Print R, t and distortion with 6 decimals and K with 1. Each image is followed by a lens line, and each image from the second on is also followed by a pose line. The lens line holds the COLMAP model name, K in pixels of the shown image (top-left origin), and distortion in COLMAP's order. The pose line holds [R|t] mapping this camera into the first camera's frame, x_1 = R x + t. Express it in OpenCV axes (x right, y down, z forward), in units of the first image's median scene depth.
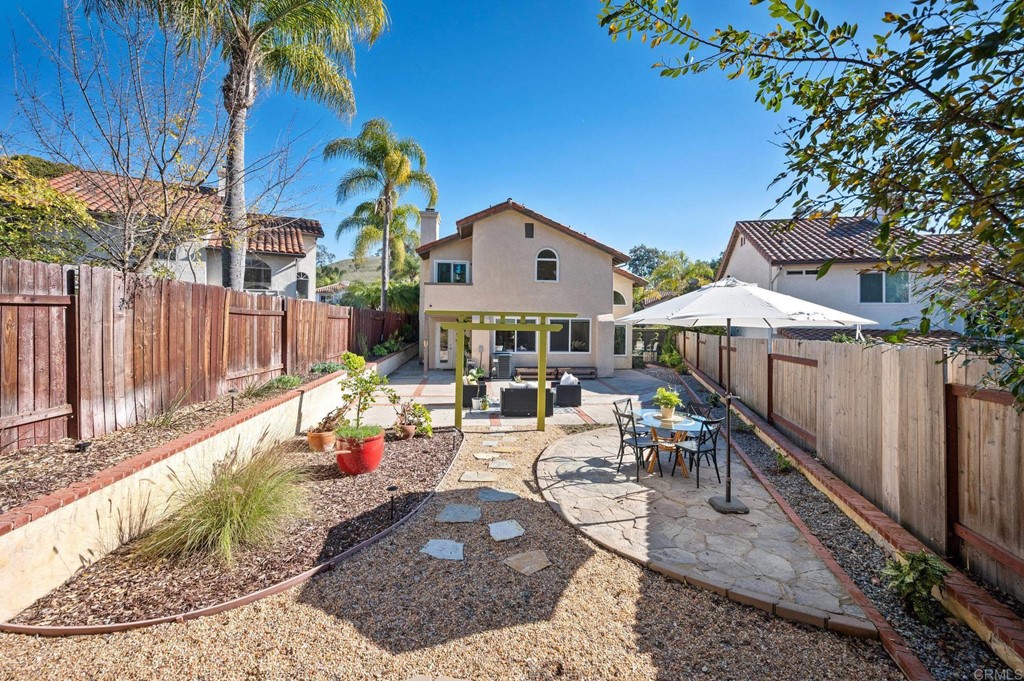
lens RADIAL K [[407.6, 0, 512.2], [0, 407.6, 339.6], [0, 0, 1]] dist [-0.001870, -0.001416]
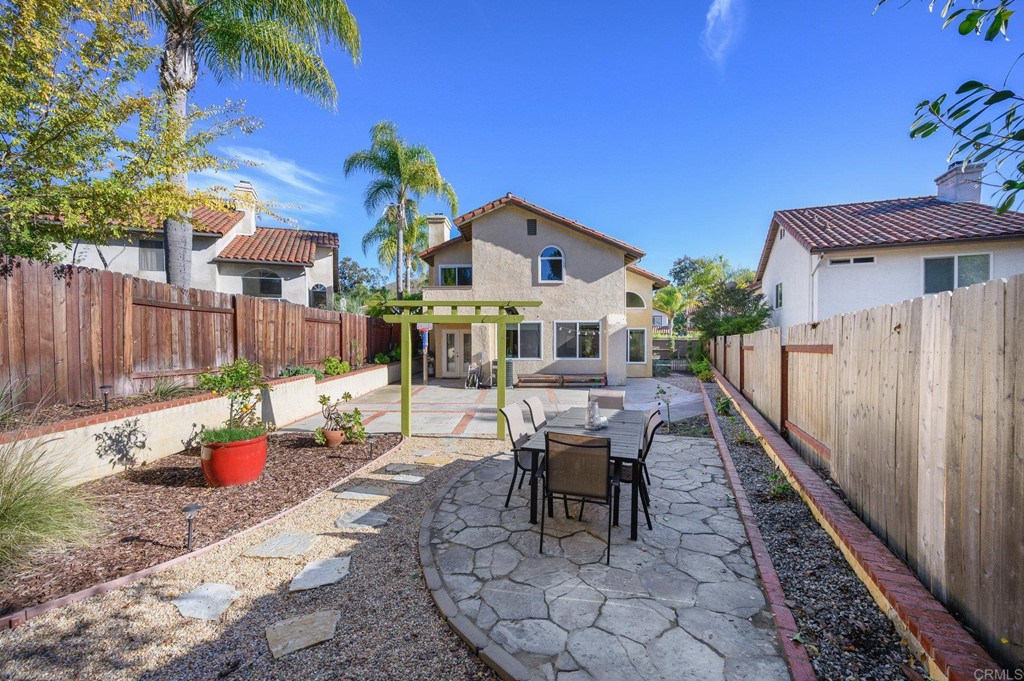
lens RADIAL K [[407.6, 0, 496.4], [0, 407.6, 361.7], [0, 0, 1]] dist [-0.001870, -0.001416]
pose [[0.993681, -0.006878, -0.112026, 0.073802], [0.009528, 0.999687, 0.023136, 0.018395], [0.111832, -0.024057, 0.993436, 0.069583]]
